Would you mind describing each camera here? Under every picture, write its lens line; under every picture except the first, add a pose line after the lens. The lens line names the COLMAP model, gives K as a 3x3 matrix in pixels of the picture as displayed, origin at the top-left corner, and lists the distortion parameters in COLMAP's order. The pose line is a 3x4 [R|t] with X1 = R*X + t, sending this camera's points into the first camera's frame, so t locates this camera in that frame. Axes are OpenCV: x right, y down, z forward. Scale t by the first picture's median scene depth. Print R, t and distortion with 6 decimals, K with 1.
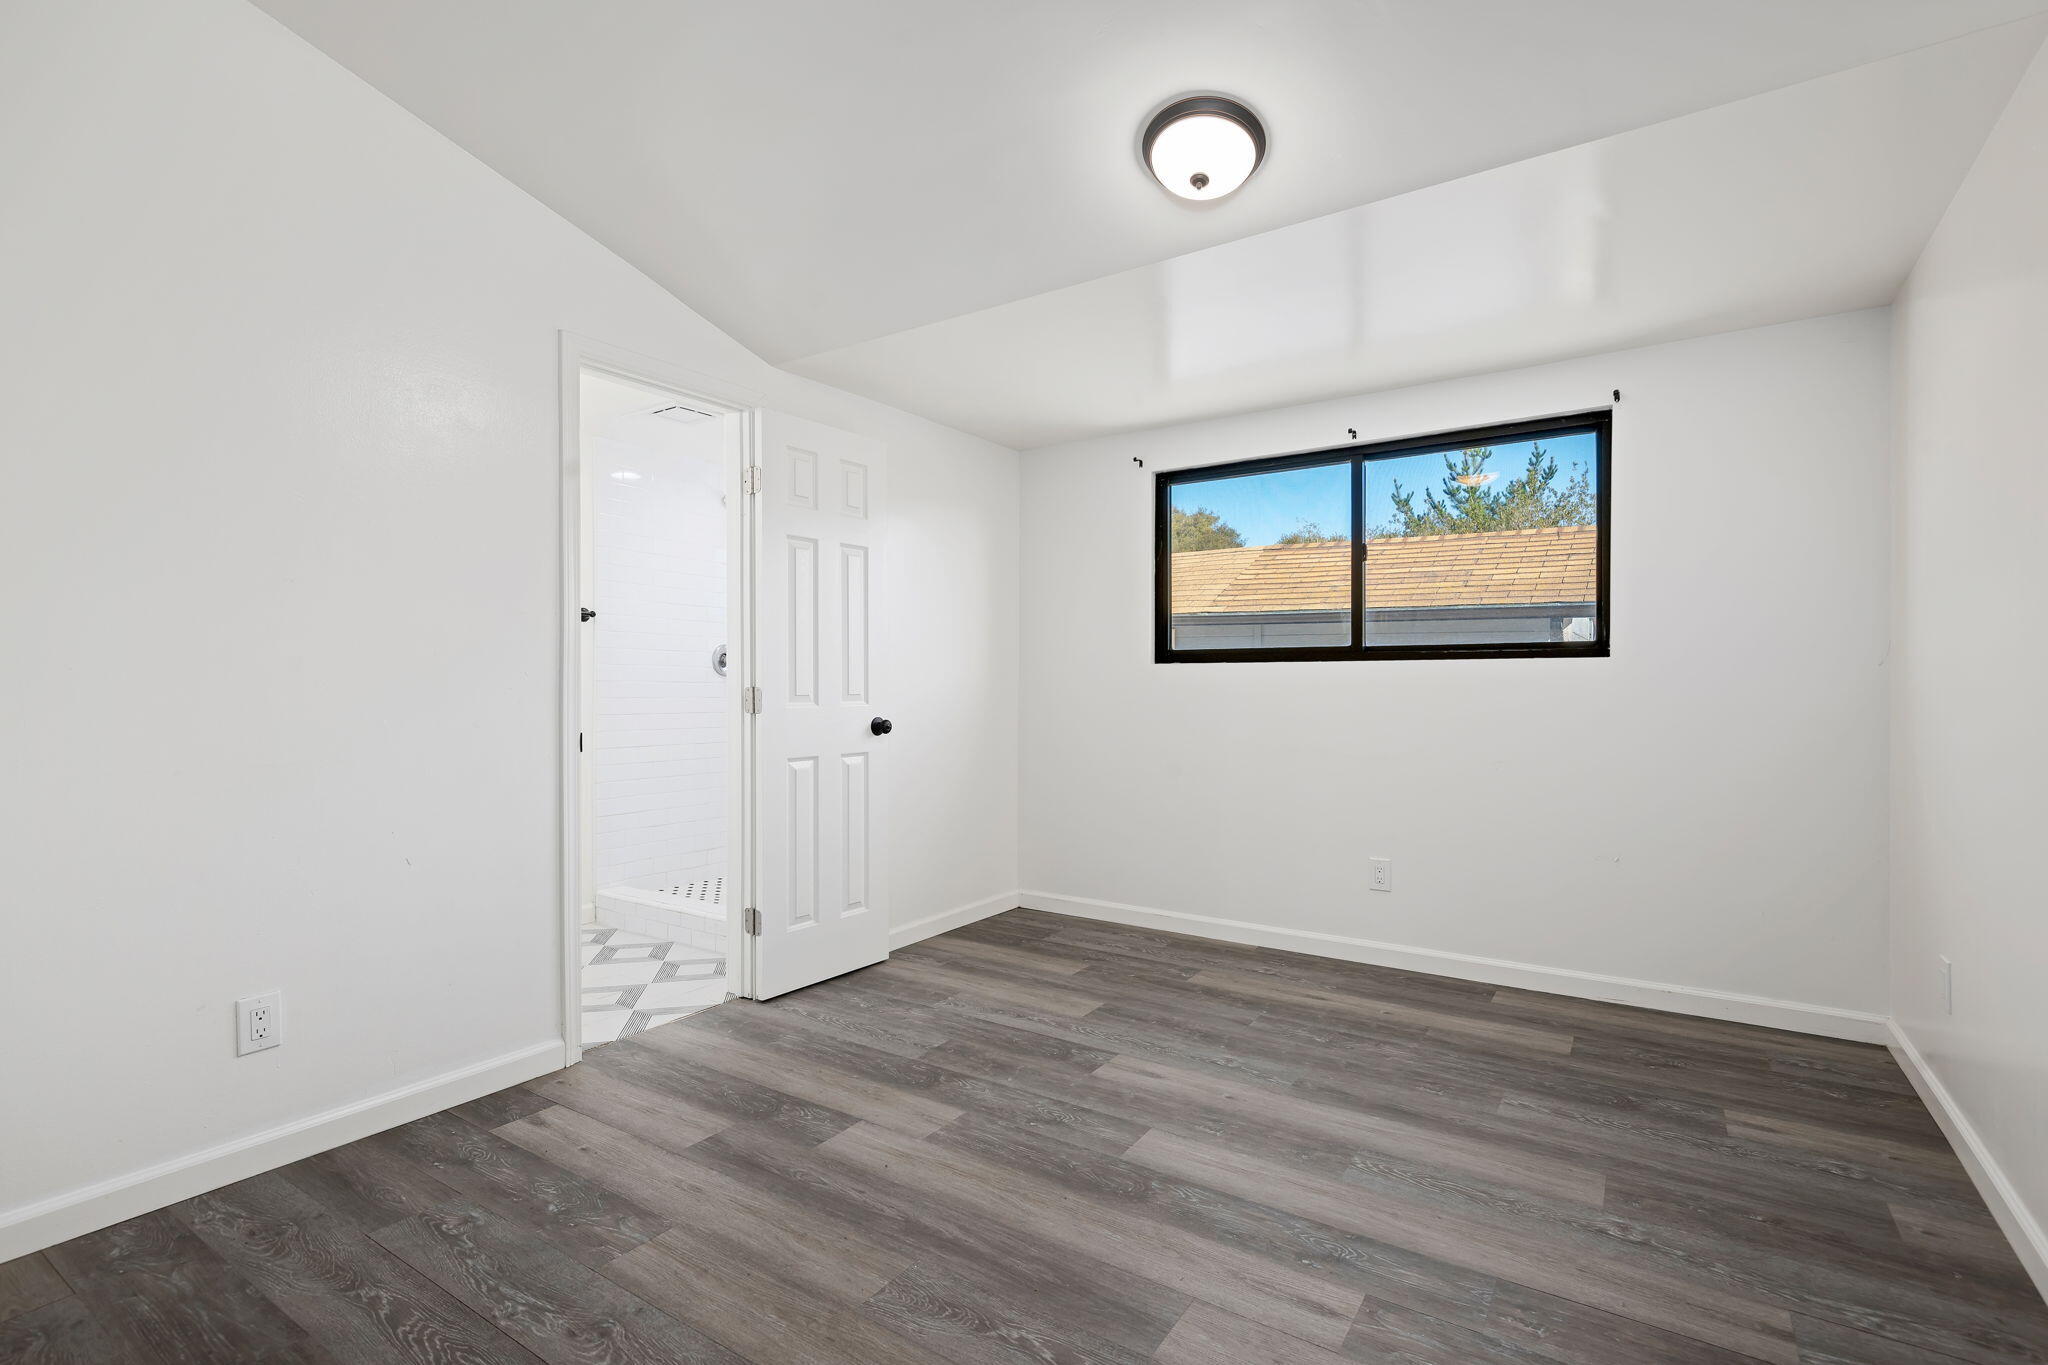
lens RADIAL K [[915.0, 0, 1015.1], [0, 915.0, 686.1], [0, 0, 1]] dist [0.015709, -0.004589]
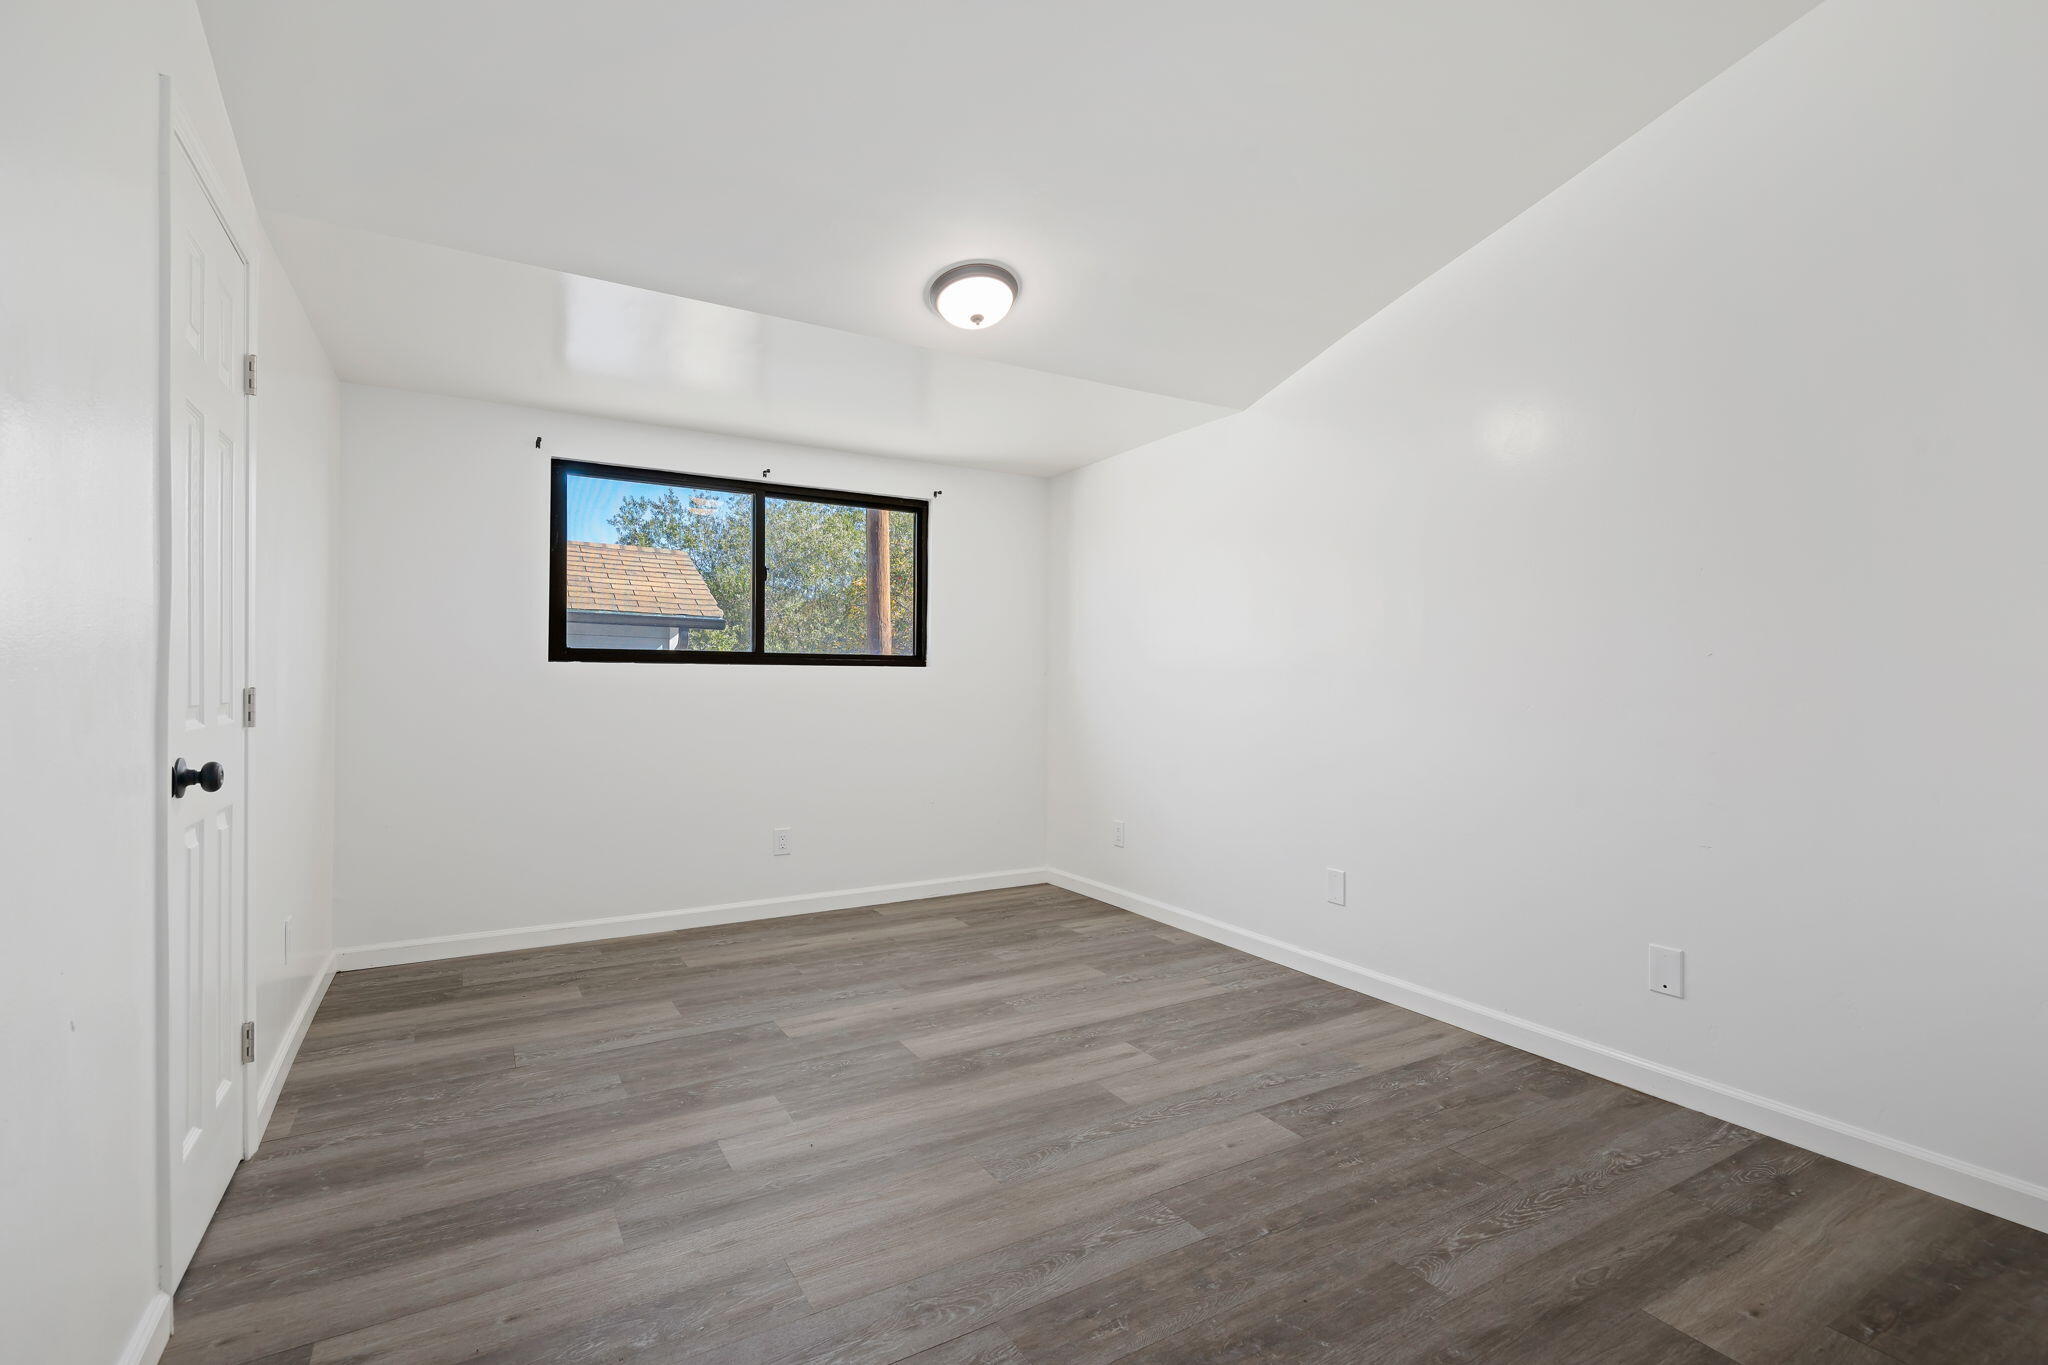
lens RADIAL K [[915.0, 0, 1010.8], [0, 915.0, 681.9], [0, 0, 1]] dist [0.015709, -0.004589]
pose [[0.455926, 0.005189, 0.890002, -0.647603], [-0.002564, 0.999987, -0.004516, -0.000770], [-0.890014, -0.000223, 0.455934, 0.215475]]
